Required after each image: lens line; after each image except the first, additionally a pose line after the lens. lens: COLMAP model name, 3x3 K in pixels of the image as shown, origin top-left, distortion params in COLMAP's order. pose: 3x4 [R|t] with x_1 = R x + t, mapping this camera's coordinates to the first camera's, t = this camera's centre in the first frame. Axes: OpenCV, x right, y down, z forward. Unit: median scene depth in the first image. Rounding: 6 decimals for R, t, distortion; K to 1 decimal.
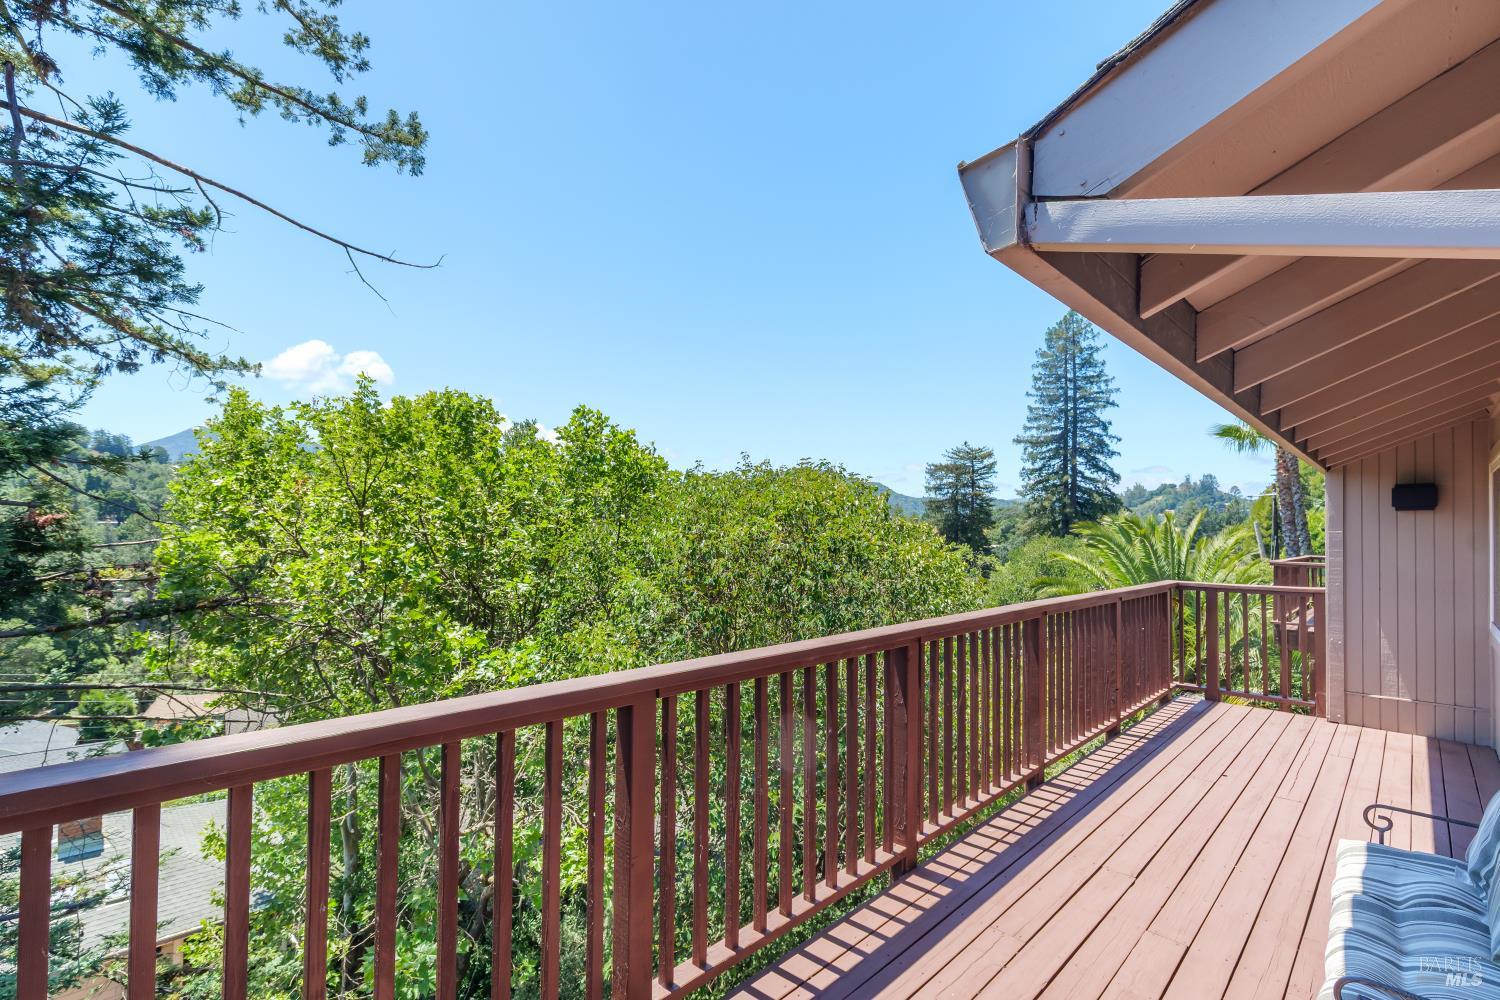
lens RADIAL K [[690.1, 0, 753.4], [0, 690.1, 531.9], [0, 0, 1]] dist [0.002103, -0.000970]
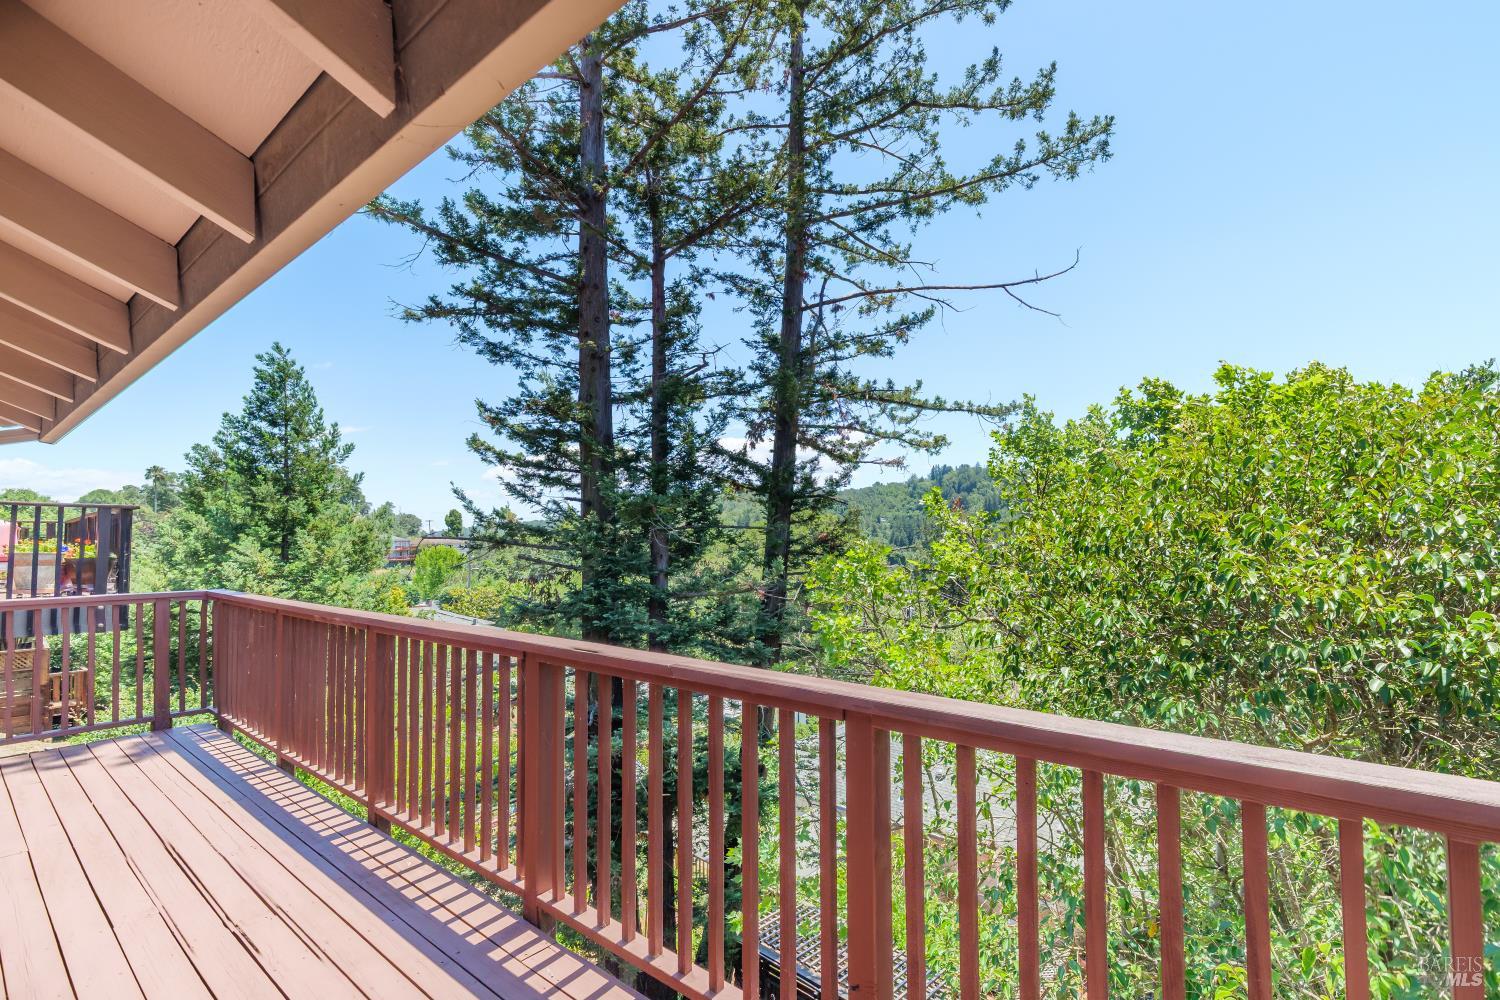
lens RADIAL K [[690.1, 0, 746.8], [0, 690.1, 495.8], [0, 0, 1]] dist [0.002103, -0.000970]
pose [[0.073954, -0.069536, -0.994834, 1.313996], [-0.001941, 0.997554, -0.069870, 0.018994], [0.997260, 0.007098, 0.073639, 1.381524]]
